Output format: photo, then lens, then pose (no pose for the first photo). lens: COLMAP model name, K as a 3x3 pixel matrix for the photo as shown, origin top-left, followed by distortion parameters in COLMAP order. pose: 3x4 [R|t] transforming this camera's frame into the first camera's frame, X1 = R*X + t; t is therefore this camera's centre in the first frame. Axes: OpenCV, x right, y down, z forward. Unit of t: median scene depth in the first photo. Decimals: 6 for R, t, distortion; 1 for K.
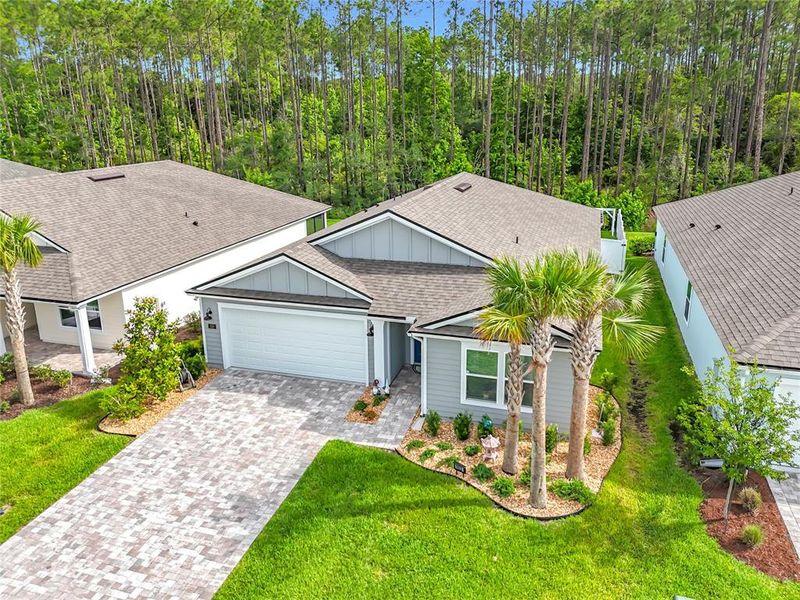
lens RADIAL K [[612.5, 0, 395.7], [0, 612.5, 270.6], [0, 0, 1]] dist [0.038373, -0.004372]
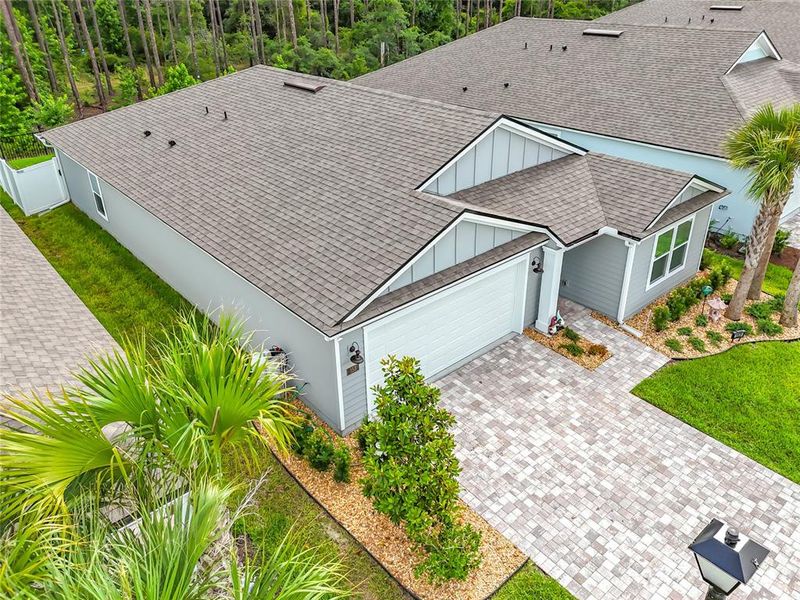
lens RADIAL K [[612.5, 0, 395.7], [0, 612.5, 270.6], [0, 0, 1]] dist [0.038373, -0.004372]
pose [[0.521930, -0.376569, 0.765366, -0.774390], [0.229044, 0.926194, 0.299506, -0.185901], [-0.821662, 0.018981, 0.569659, 0.696455]]
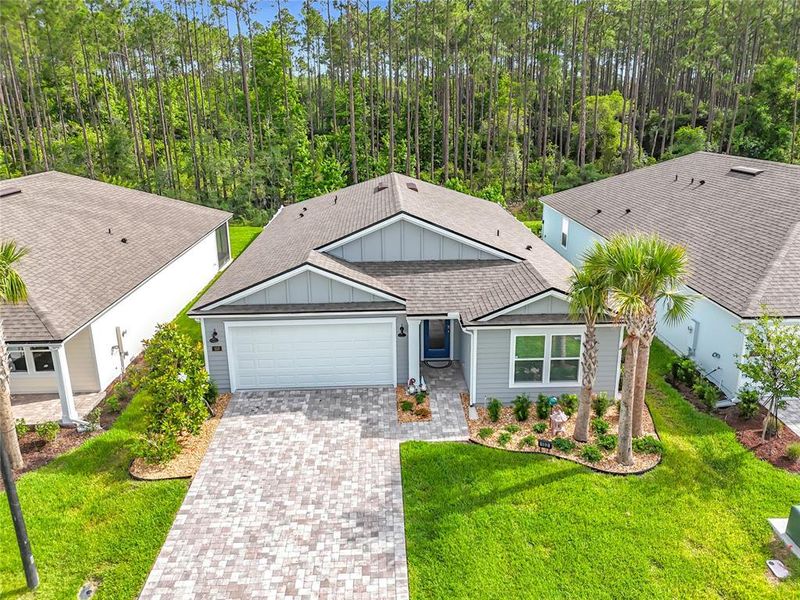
lens RADIAL K [[612.5, 0, 395.7], [0, 612.5, 270.6], [0, 0, 1]] dist [0.038373, -0.004372]
pose [[0.943641, -0.087098, 0.319306, -0.367427], [0.087564, 0.996075, 0.012926, -0.015786], [-0.319178, 0.015762, 0.947564, 0.044131]]
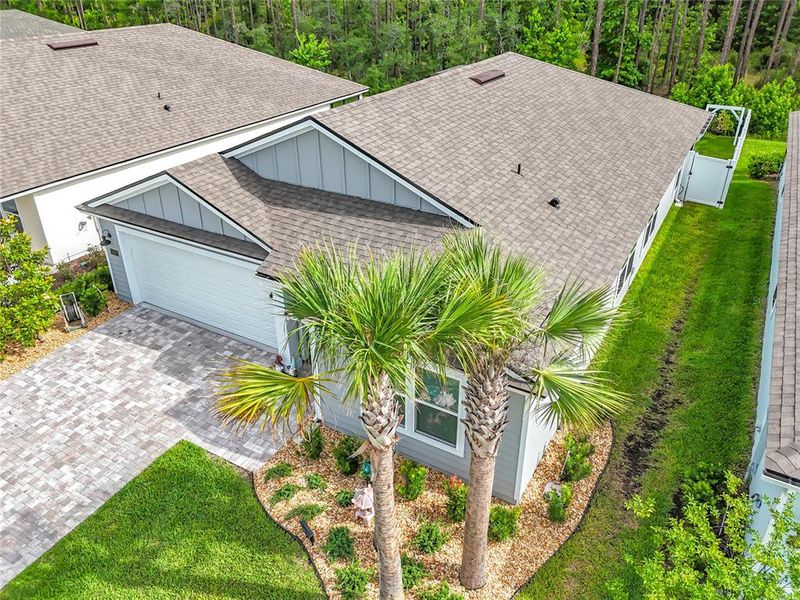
lens RADIAL K [[615.9, 0, 399.5], [0, 615.9, 275.0], [0, 0, 1]] dist [0.001996, -0.000169]
pose [[0.976505, 0.105338, -0.187997, 0.239426], [-0.063056, 0.973876, 0.218150, -0.087025], [0.206065, -0.201170, 0.957637, 0.341149]]
